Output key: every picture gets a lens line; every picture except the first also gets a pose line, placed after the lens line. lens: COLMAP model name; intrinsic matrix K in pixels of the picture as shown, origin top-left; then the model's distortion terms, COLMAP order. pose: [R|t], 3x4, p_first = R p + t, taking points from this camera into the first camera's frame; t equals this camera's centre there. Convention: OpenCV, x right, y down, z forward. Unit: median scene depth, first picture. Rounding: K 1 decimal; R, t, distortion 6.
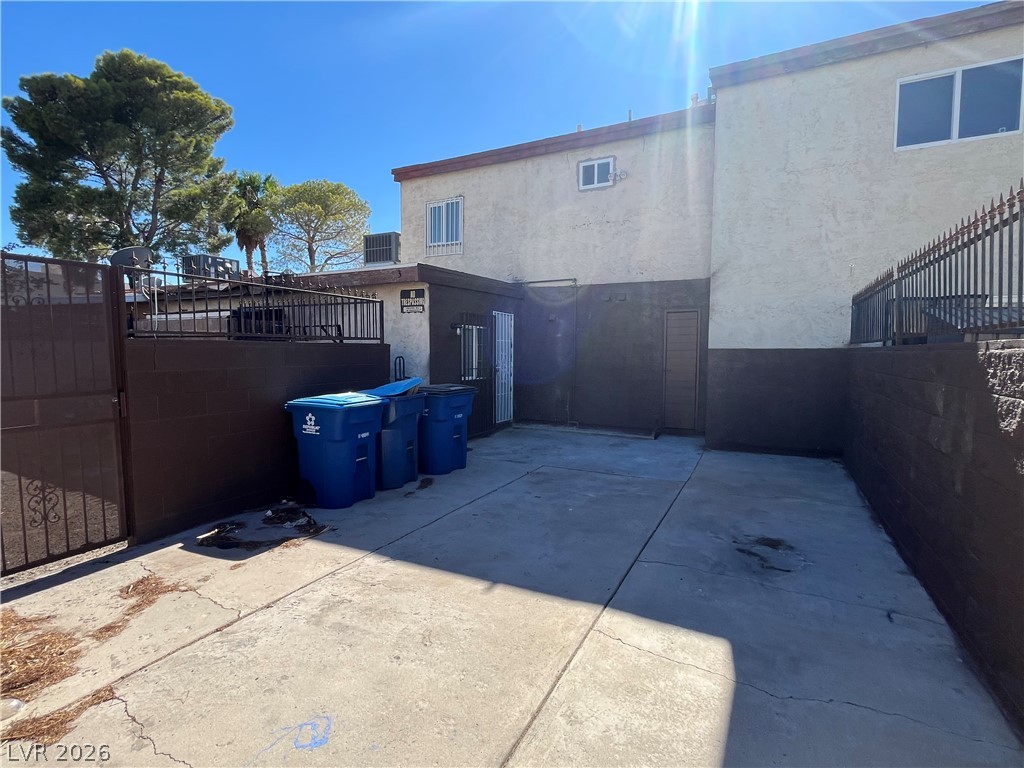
lens RADIAL K [[496.8, 0, 507.8], [0, 496.8, 380.1], [0, 0, 1]] dist [-0.001010, -0.001717]
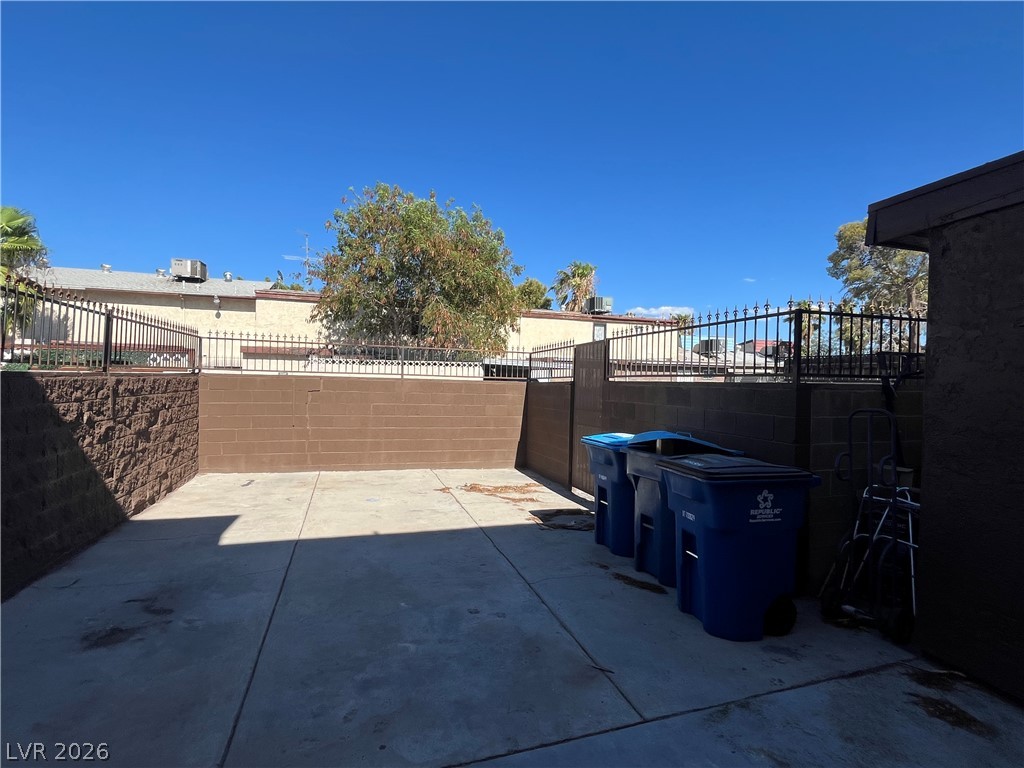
lens RADIAL K [[496.8, 0, 515.2], [0, 496.8, 383.2], [0, 0, 1]] dist [-0.001010, -0.001717]
pose [[-0.694703, -0.014381, -0.719153, 0.497461], [-0.063909, 0.997080, 0.041798, -0.095061], [0.716452, 0.074997, -0.693593, 1.471485]]
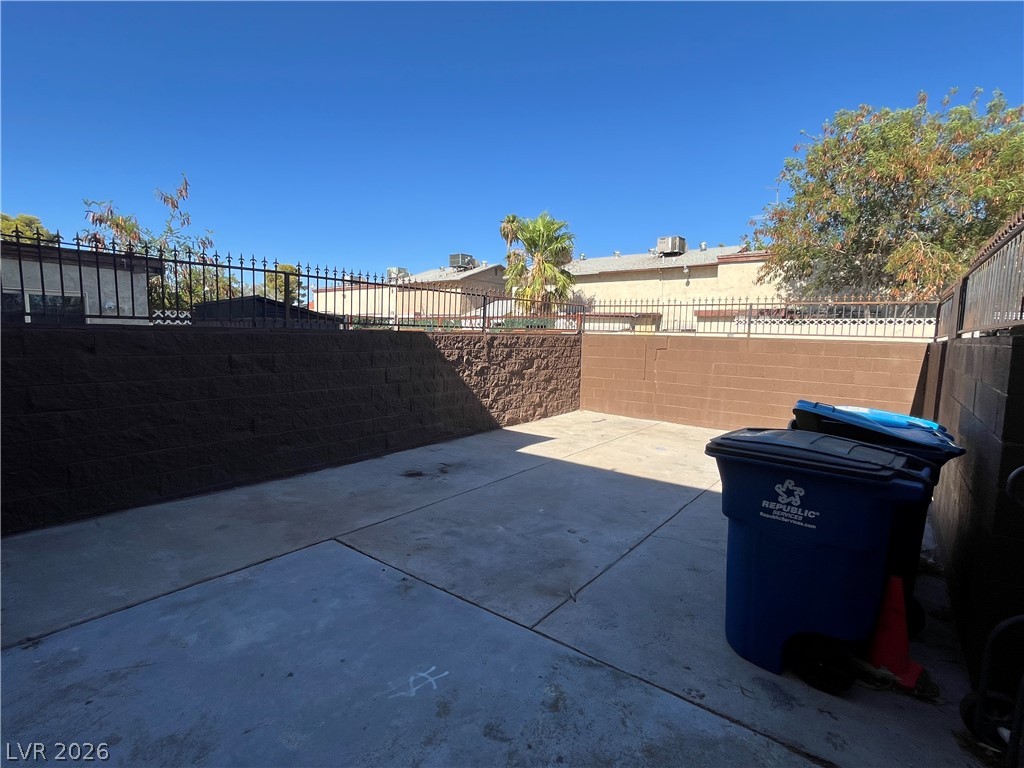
lens RADIAL K [[496.8, 0, 510.8], [0, 496.8, 386.8], [0, 0, 1]] dist [-0.001010, -0.001717]
pose [[-0.985734, -0.041406, 0.163139, 0.037152], [-0.014558, 0.986610, 0.162446, -0.108294], [-0.167681, 0.157753, -0.973138, 1.729141]]
